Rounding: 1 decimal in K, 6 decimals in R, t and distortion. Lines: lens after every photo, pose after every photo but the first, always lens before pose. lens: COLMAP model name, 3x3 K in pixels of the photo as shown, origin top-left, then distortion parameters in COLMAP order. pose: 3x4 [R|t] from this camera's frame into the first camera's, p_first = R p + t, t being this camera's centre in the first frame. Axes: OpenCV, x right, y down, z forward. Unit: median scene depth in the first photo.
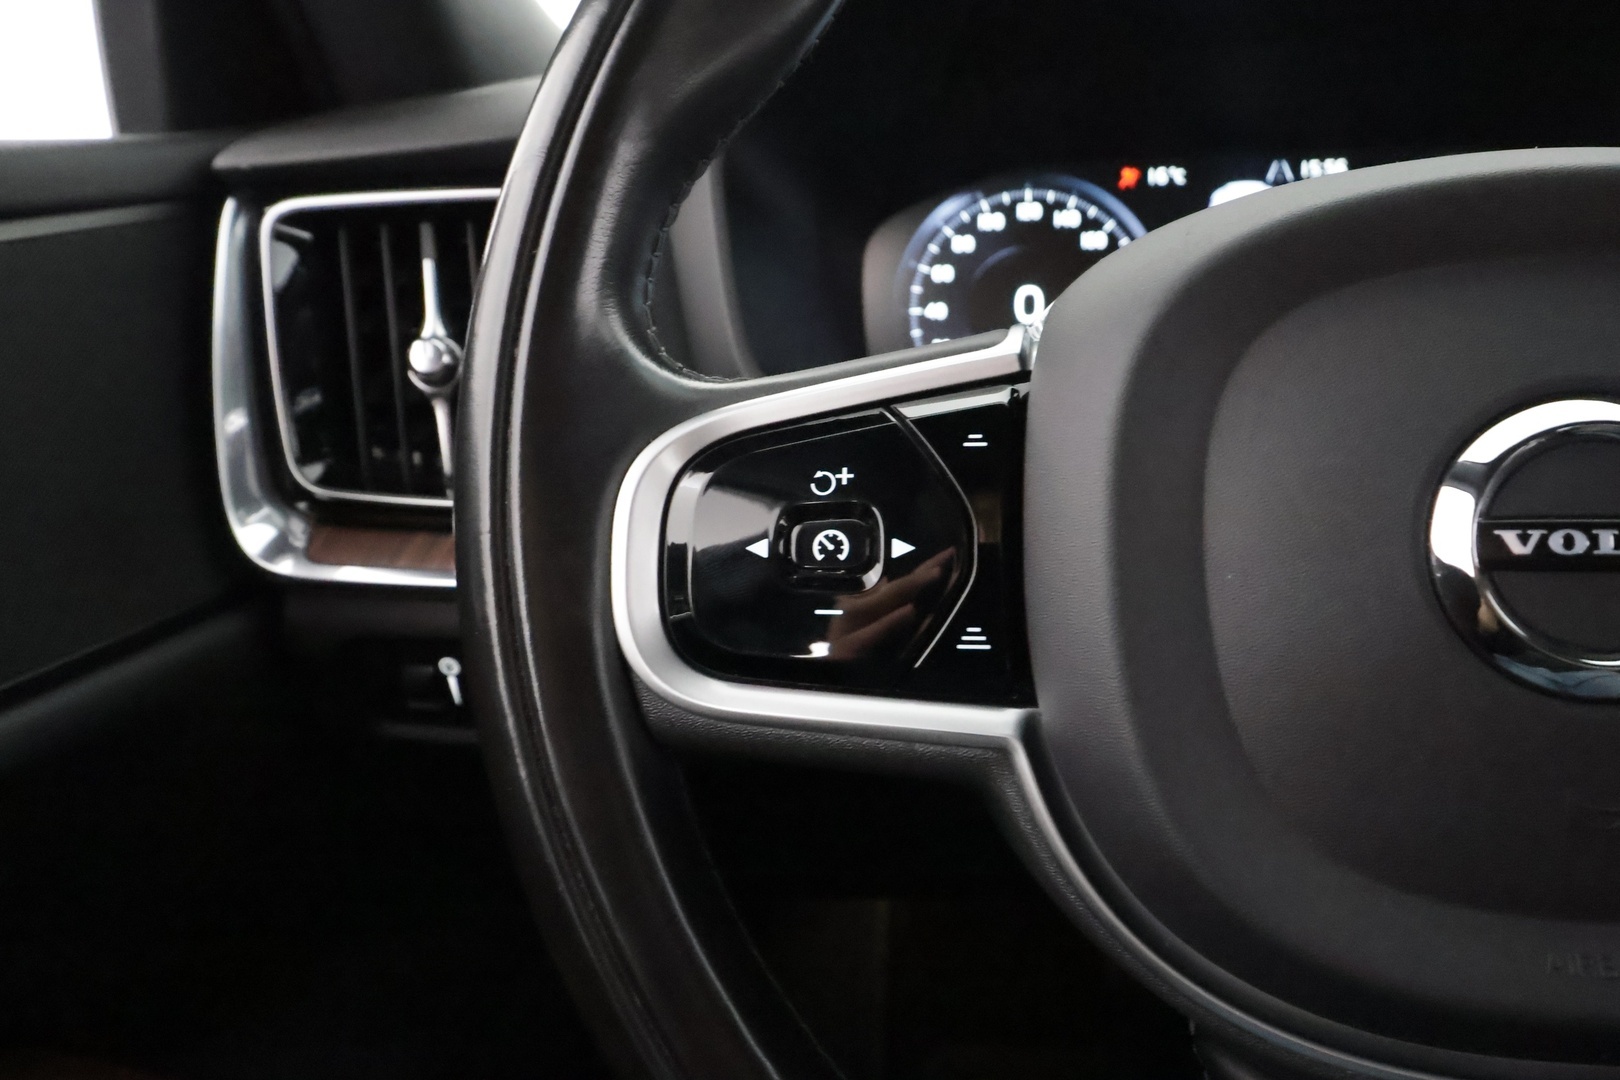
lens RADIAL K [[1309.3, 0, 841.5], [0, 1309.3, 538.6], [0, 0, 1]] dist [0.004589, 0.013259]
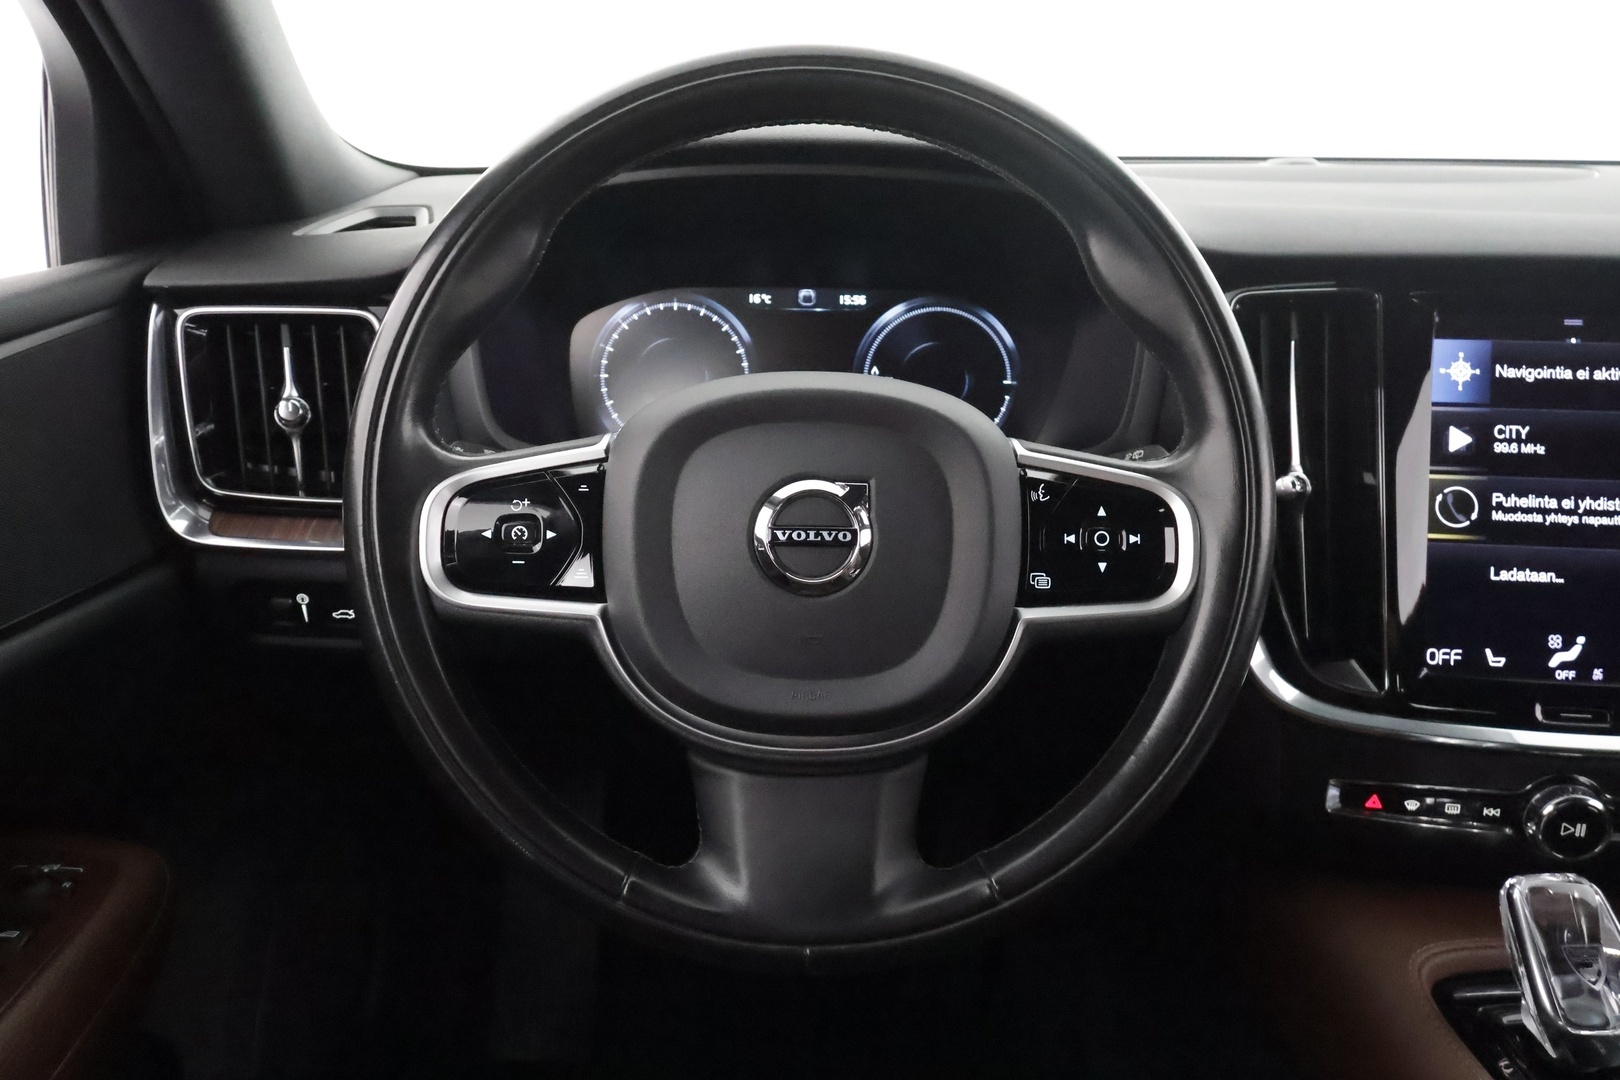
lens RADIAL K [[1309.3, 0, 841.5], [0, 1309.3, 538.6], [0, 0, 1]] dist [0.004589, 0.013259]
pose [[0.984409, 0.007196, 0.175746, 0.138792], [-0.011431, 0.999668, 0.023099, -0.042721], [-0.175522, -0.024748, 0.984164, -1.306995]]
